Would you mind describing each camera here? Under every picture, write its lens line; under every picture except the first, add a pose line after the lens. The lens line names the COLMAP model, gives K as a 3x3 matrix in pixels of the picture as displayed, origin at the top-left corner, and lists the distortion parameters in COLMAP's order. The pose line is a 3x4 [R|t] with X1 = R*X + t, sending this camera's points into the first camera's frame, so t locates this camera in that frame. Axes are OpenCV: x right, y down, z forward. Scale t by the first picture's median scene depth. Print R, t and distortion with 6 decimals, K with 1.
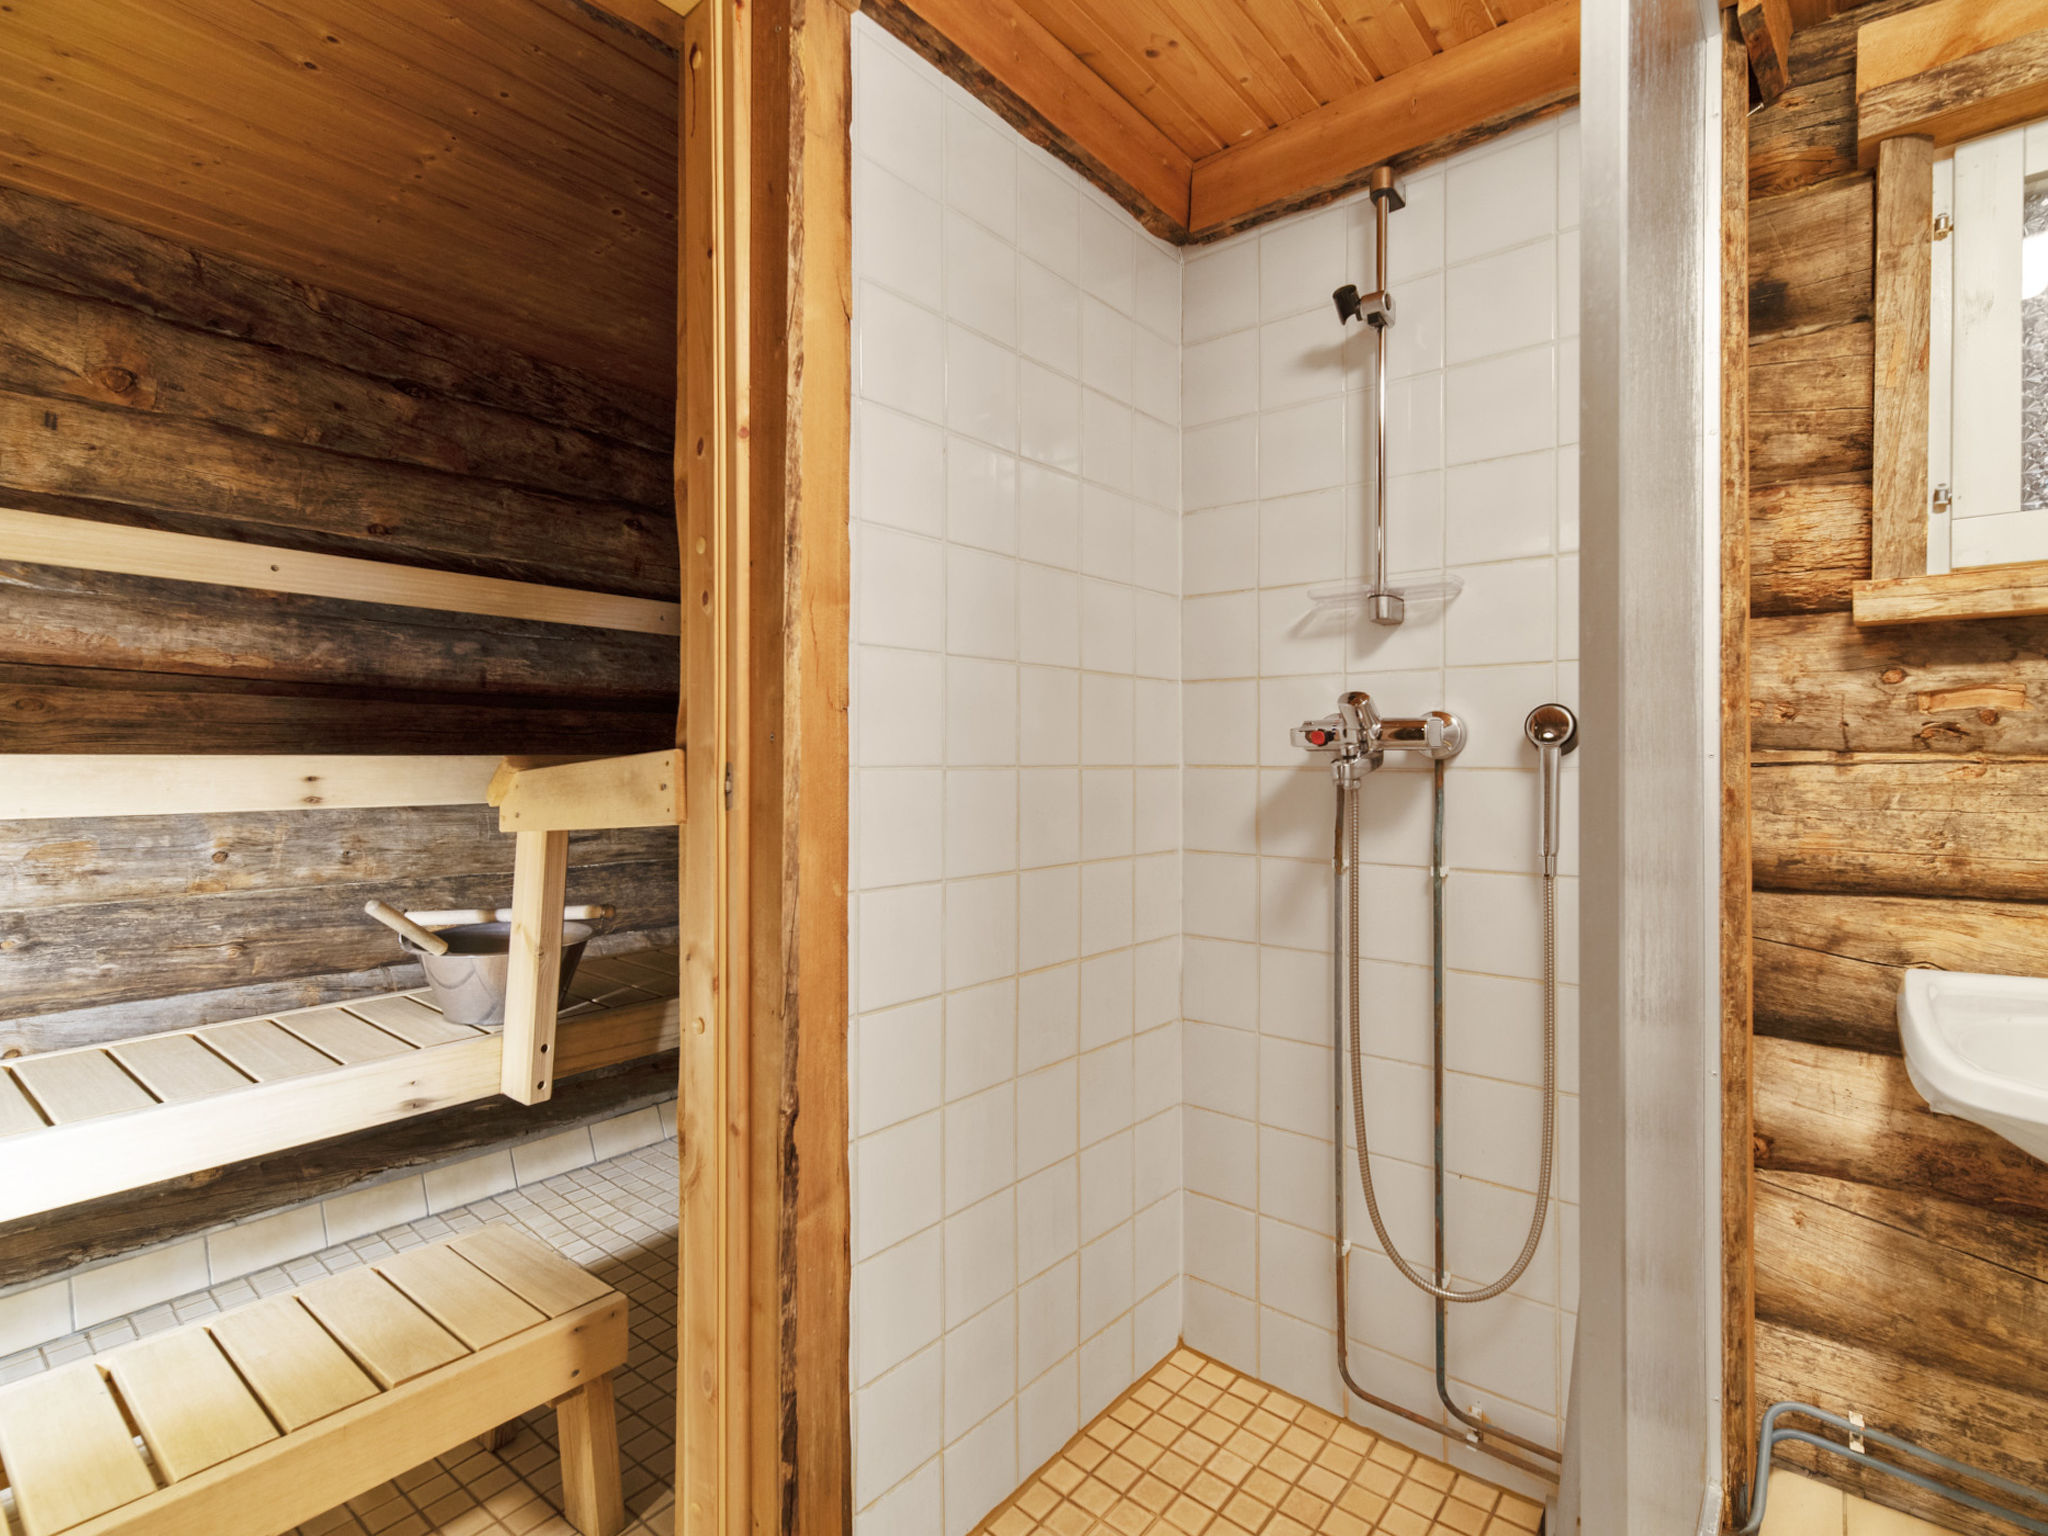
lens RADIAL K [[999.5, 0, 1018.9], [0, 999.5, 754.7], [0, 0, 1]] dist [0.007804, -0.000188]
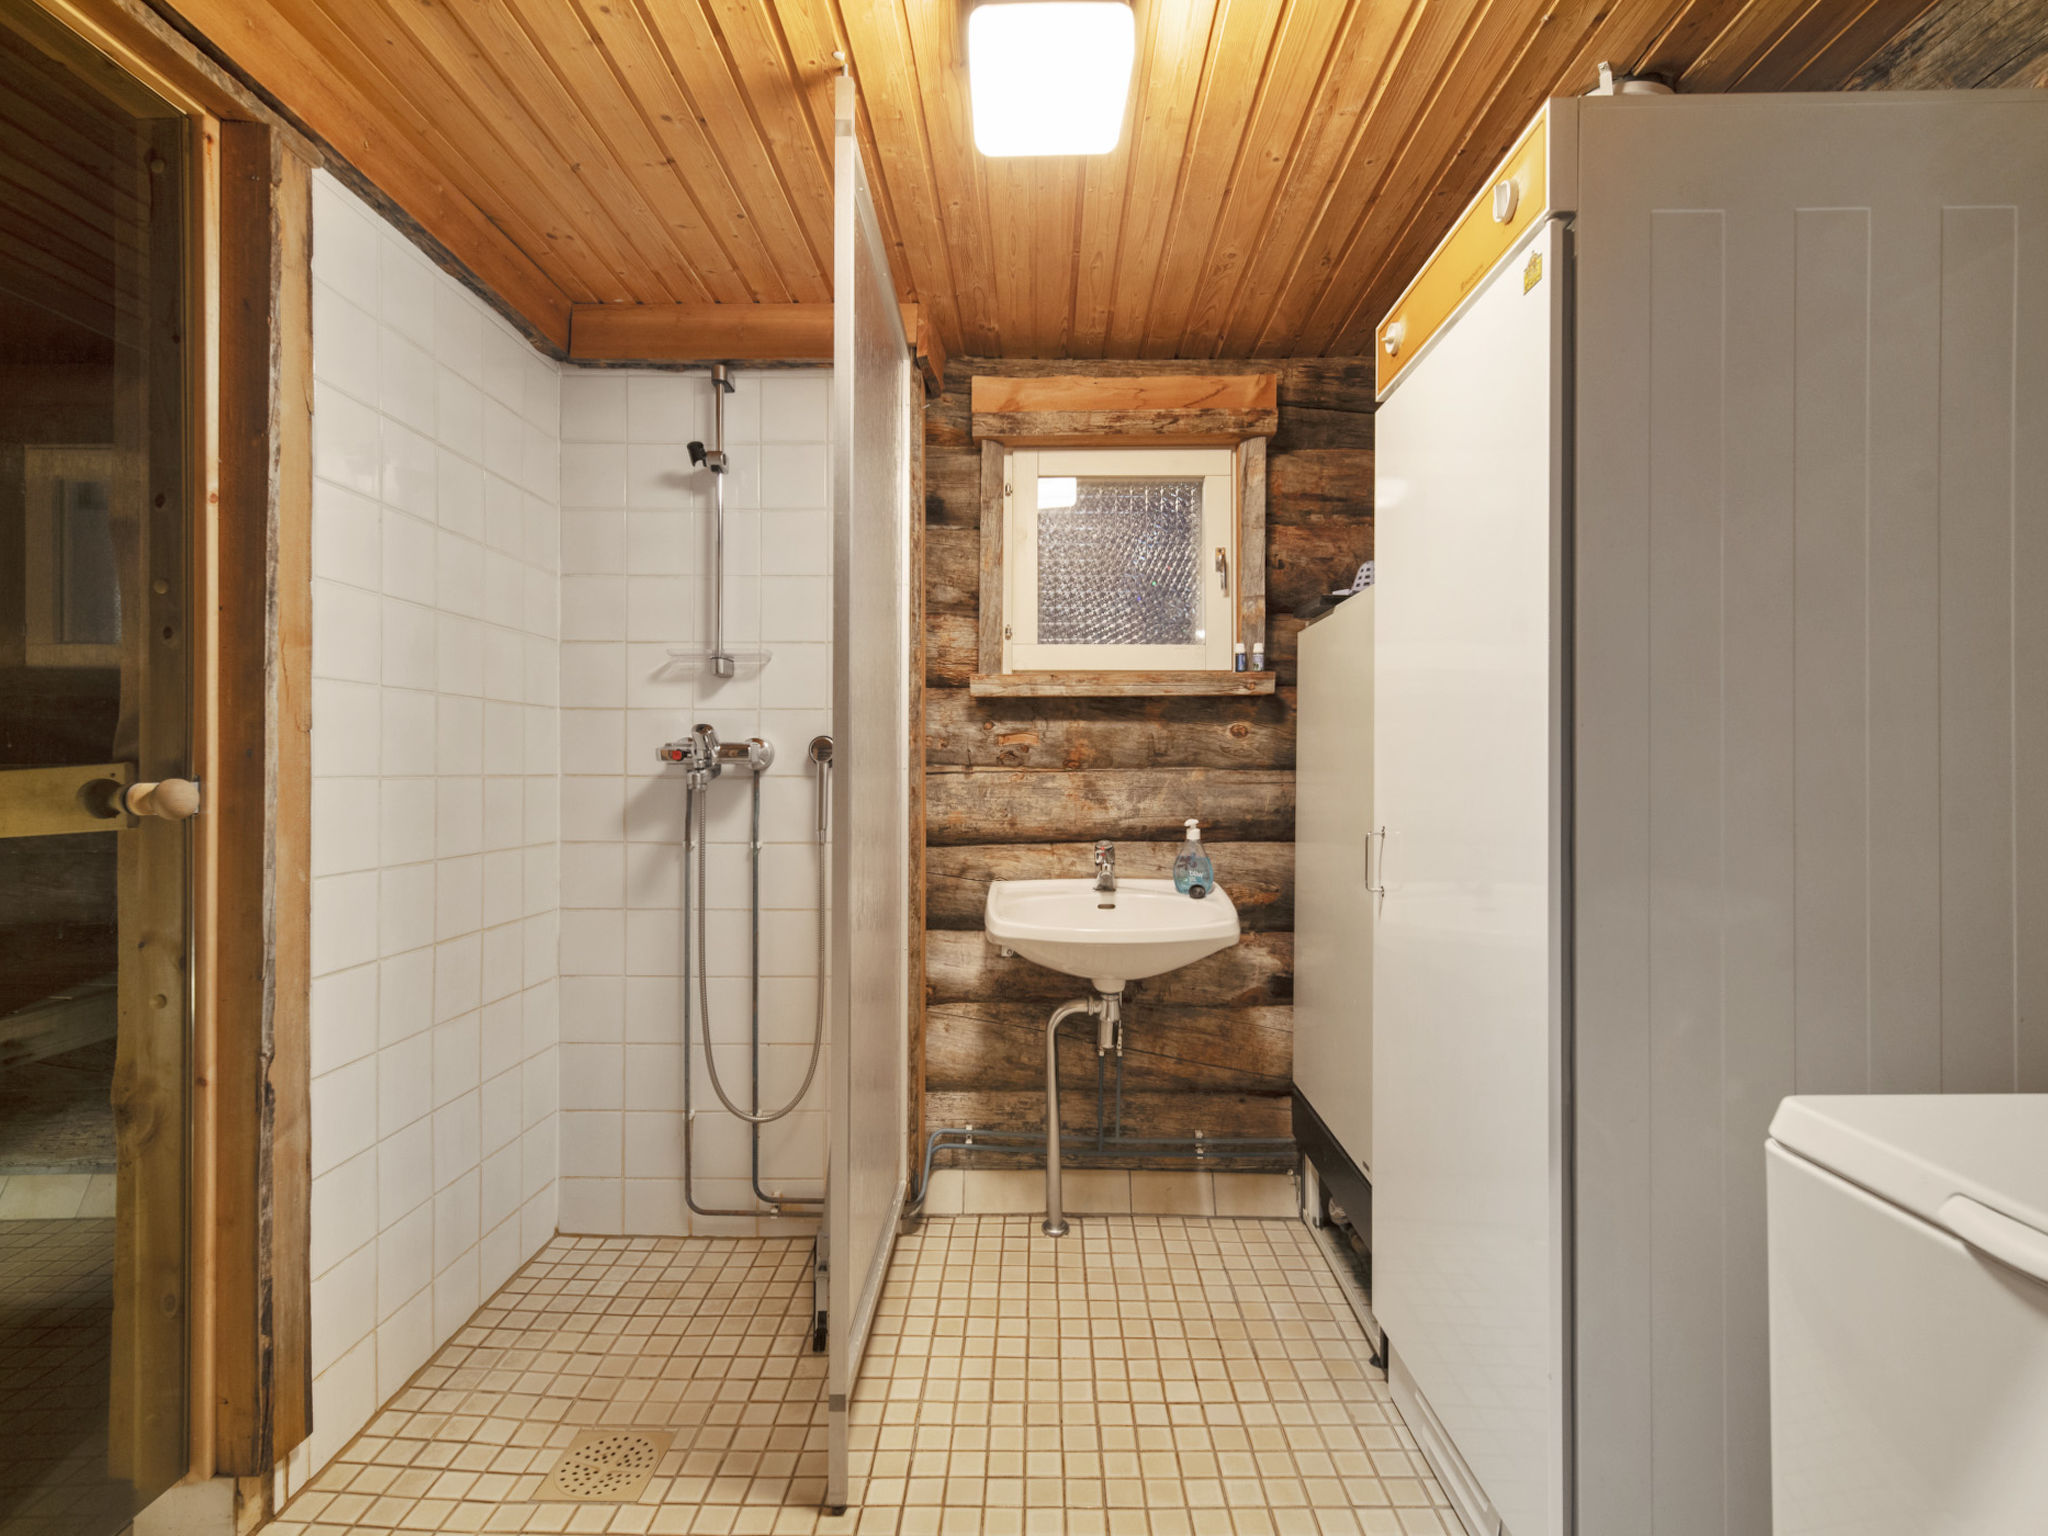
lens RADIAL K [[999.5, 0, 1022.7], [0, 999.5, 765.1], [0, 0, 1]] dist [0.007804, -0.000188]
pose [[0.777263, 0.002441, 0.629171, -0.233239], [-0.004289, 0.999990, 0.001420, -0.007362], [-0.629162, -0.003802, 0.777265, -0.455836]]
